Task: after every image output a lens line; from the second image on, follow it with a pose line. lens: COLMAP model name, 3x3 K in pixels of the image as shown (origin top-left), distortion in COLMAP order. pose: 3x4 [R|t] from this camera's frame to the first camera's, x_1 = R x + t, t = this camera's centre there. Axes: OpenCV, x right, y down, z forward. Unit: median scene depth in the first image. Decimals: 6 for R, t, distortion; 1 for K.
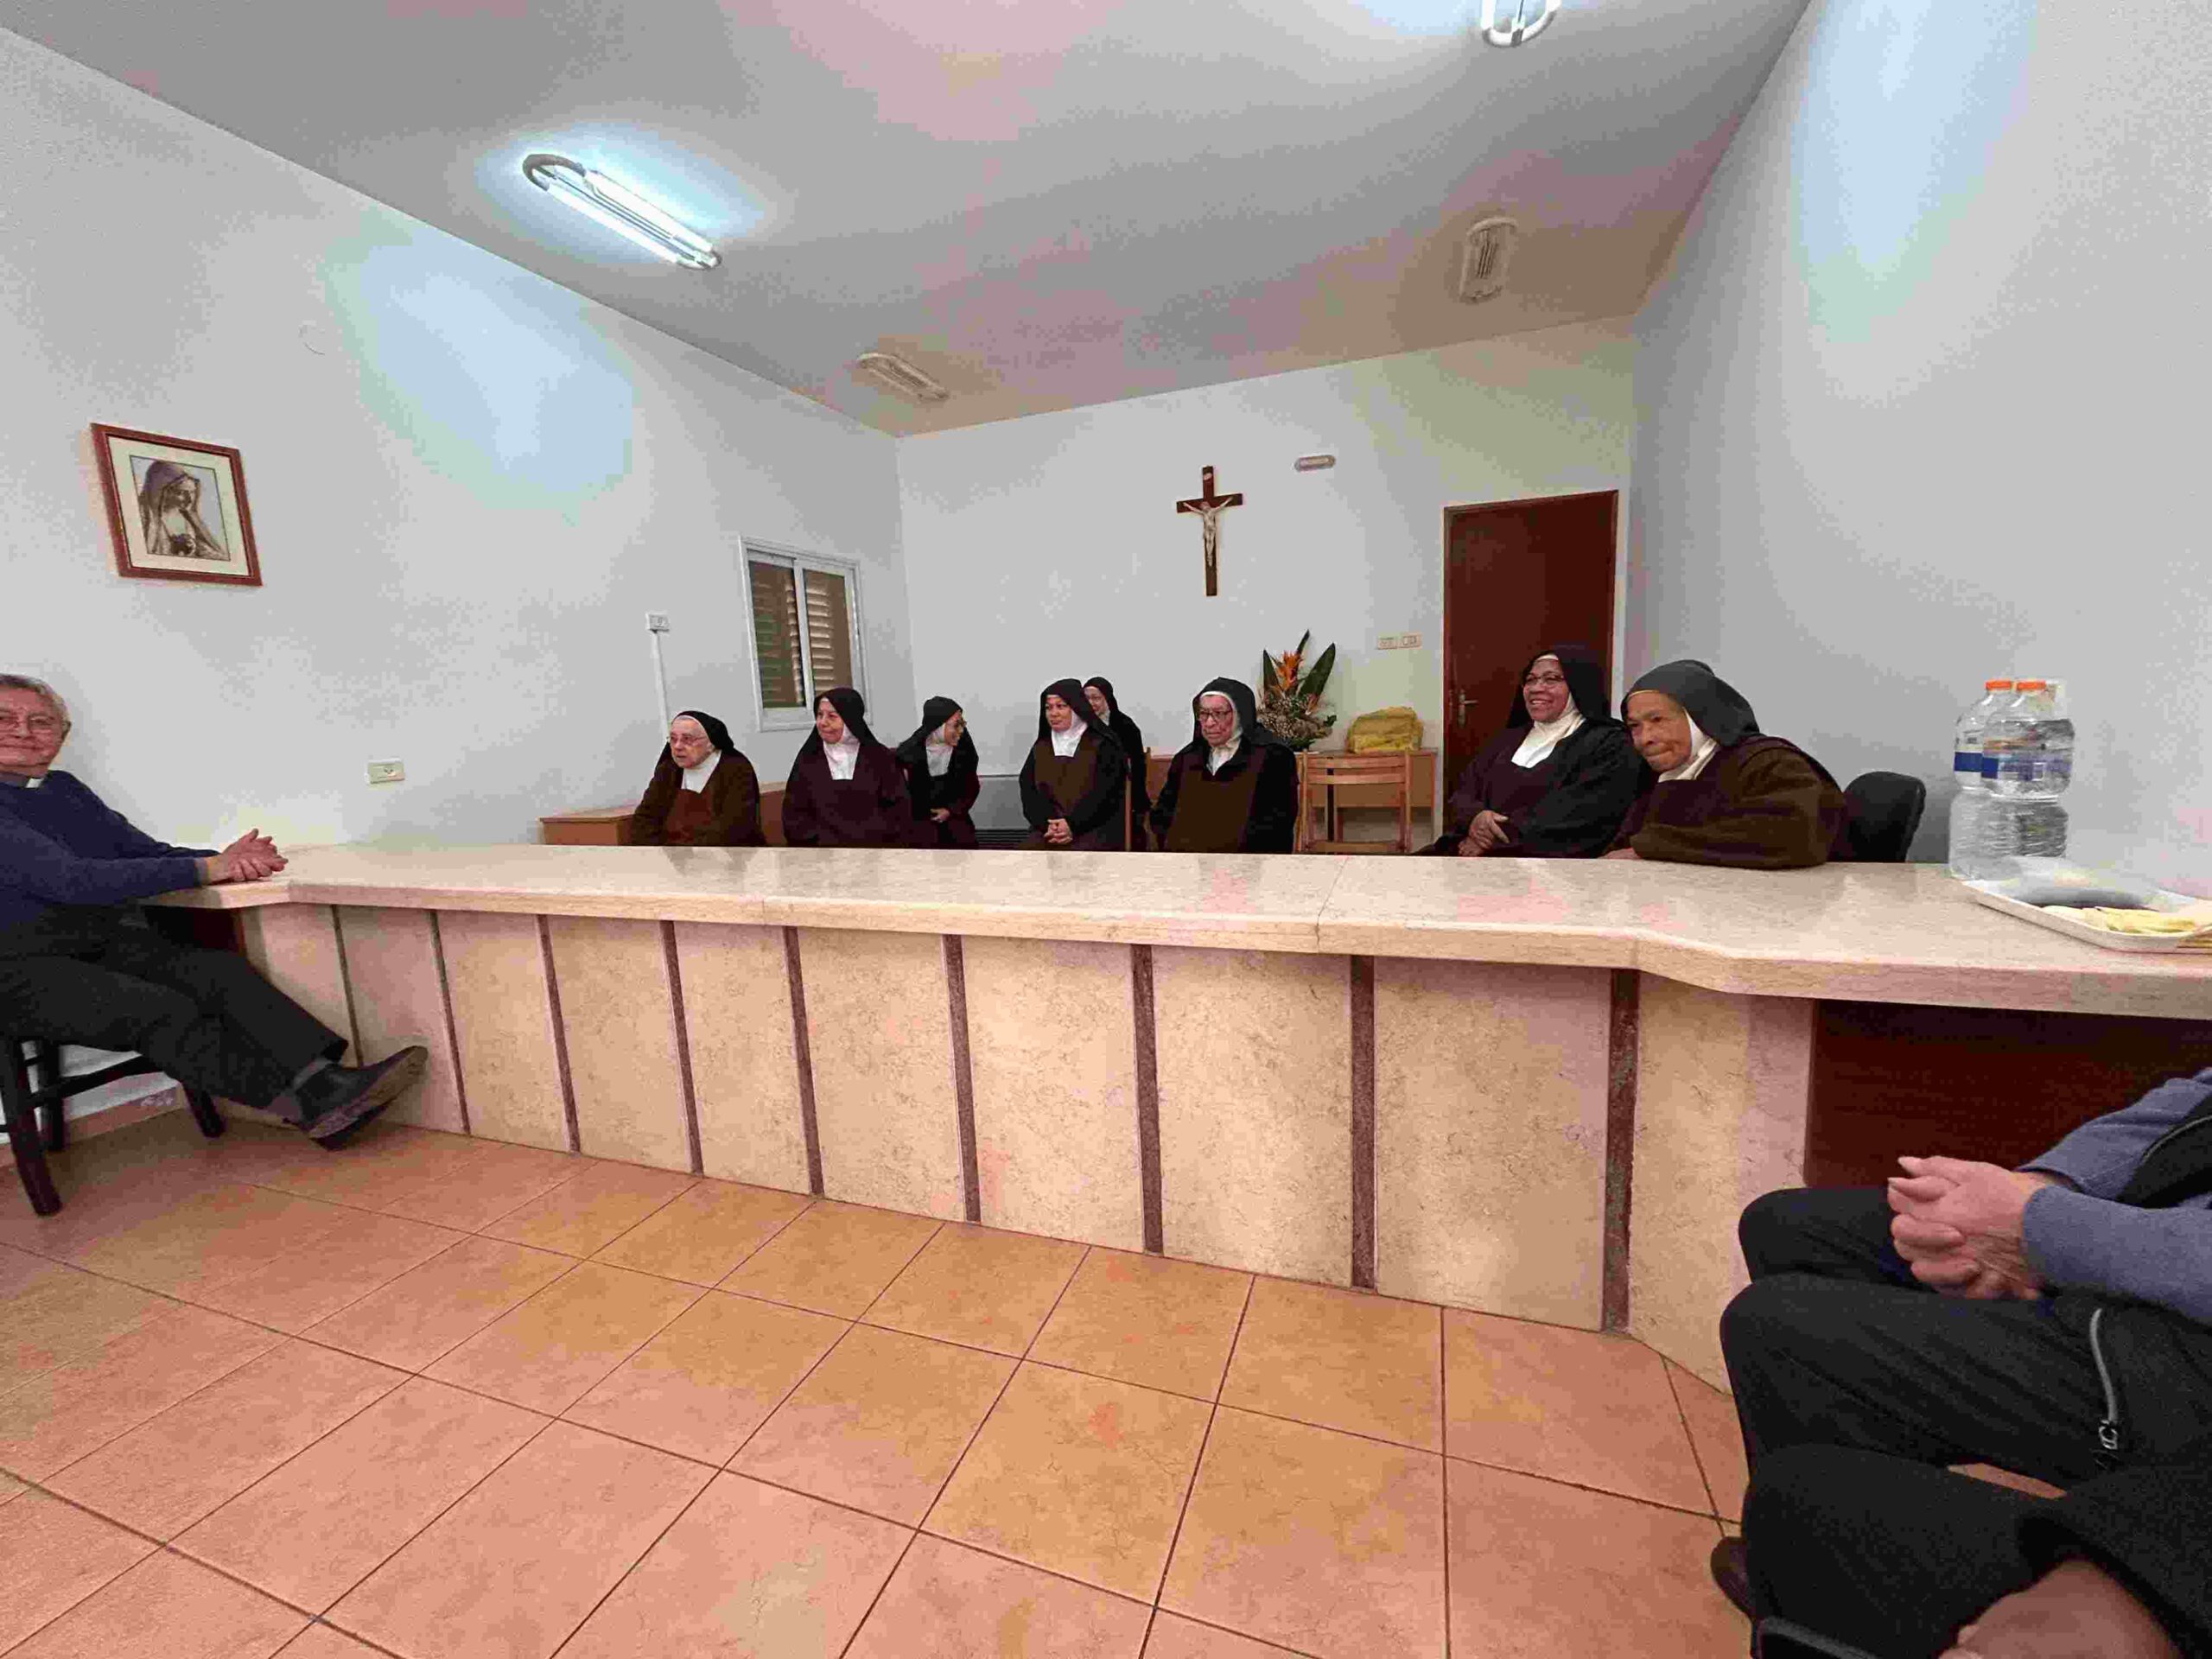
lens RADIAL K [[893.1, 0, 1109.3], [0, 893.1, 822.7], [0, 0, 1]] dist [-0.003524, -0.001259]
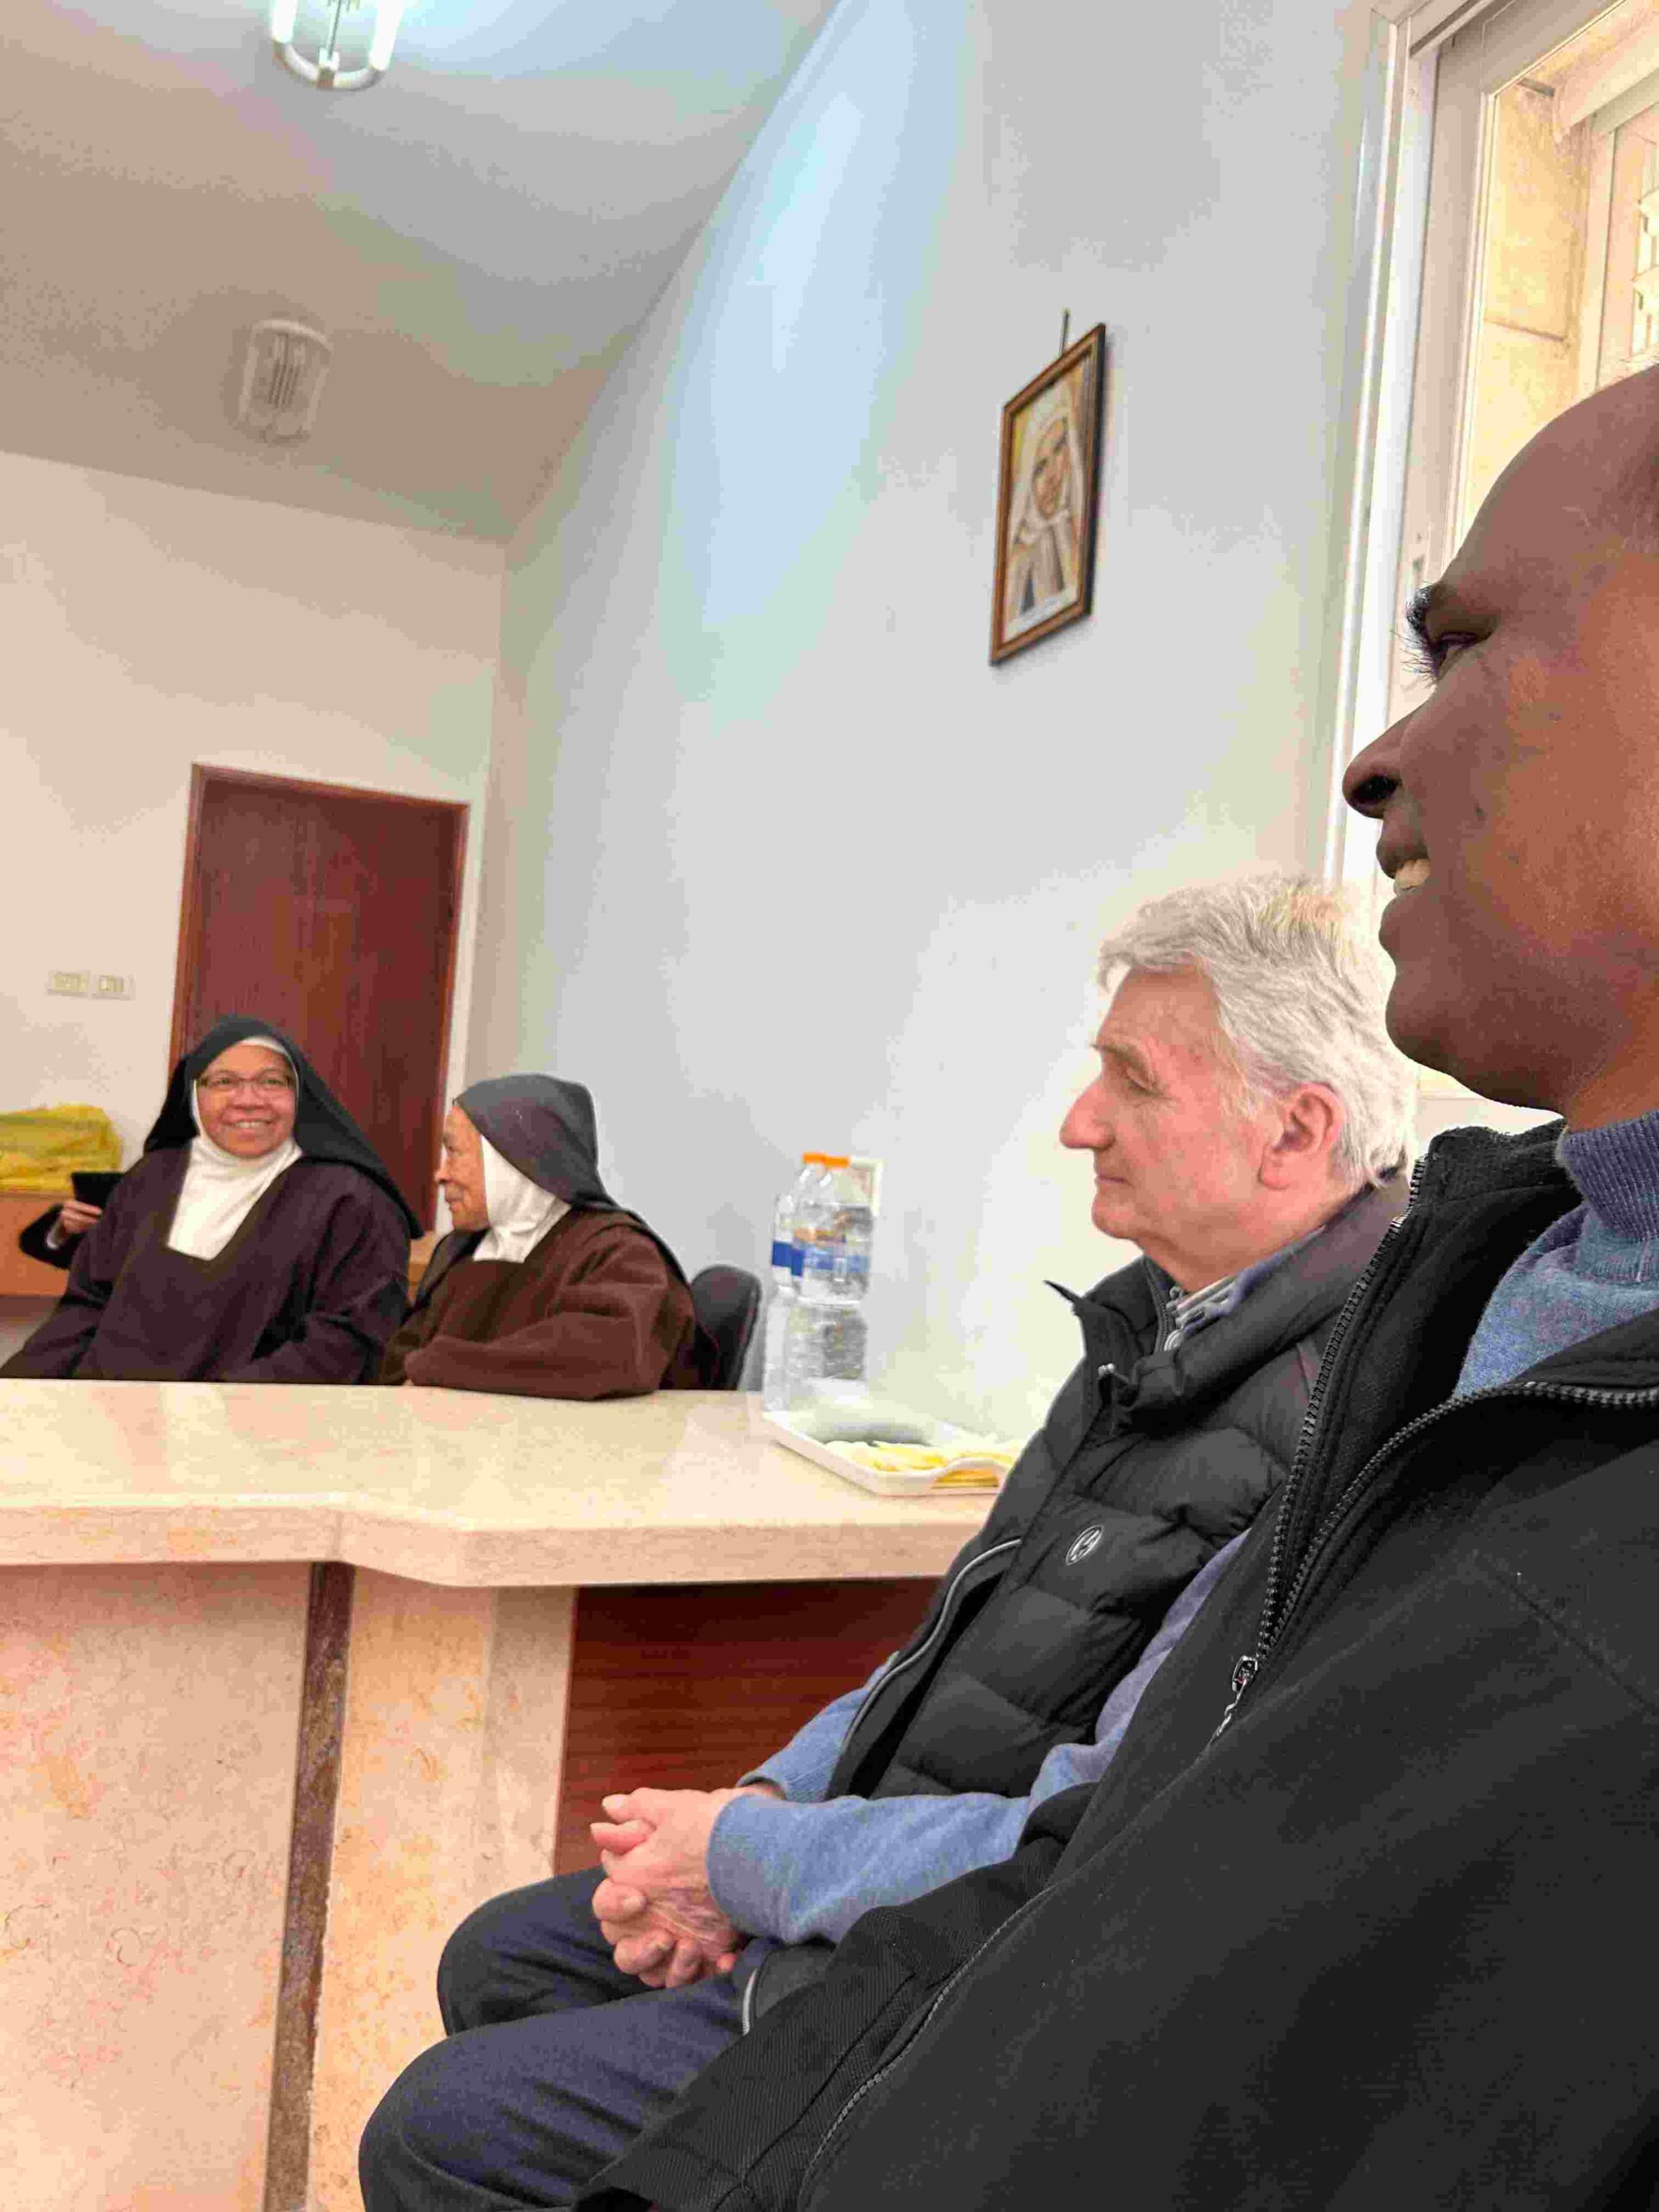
lens RADIAL K [[1686.7, 0, 829.9], [0, 1686.7, 1105.8], [0, 0, 1]] dist [0.011094, -0.011215]
pose [[0.757227, 0.112934, 0.643314, 0.055844], [-0.023882, 0.989067, -0.145521, 0.013559], [-0.652715, 0.094829, 0.751646, -0.109579]]
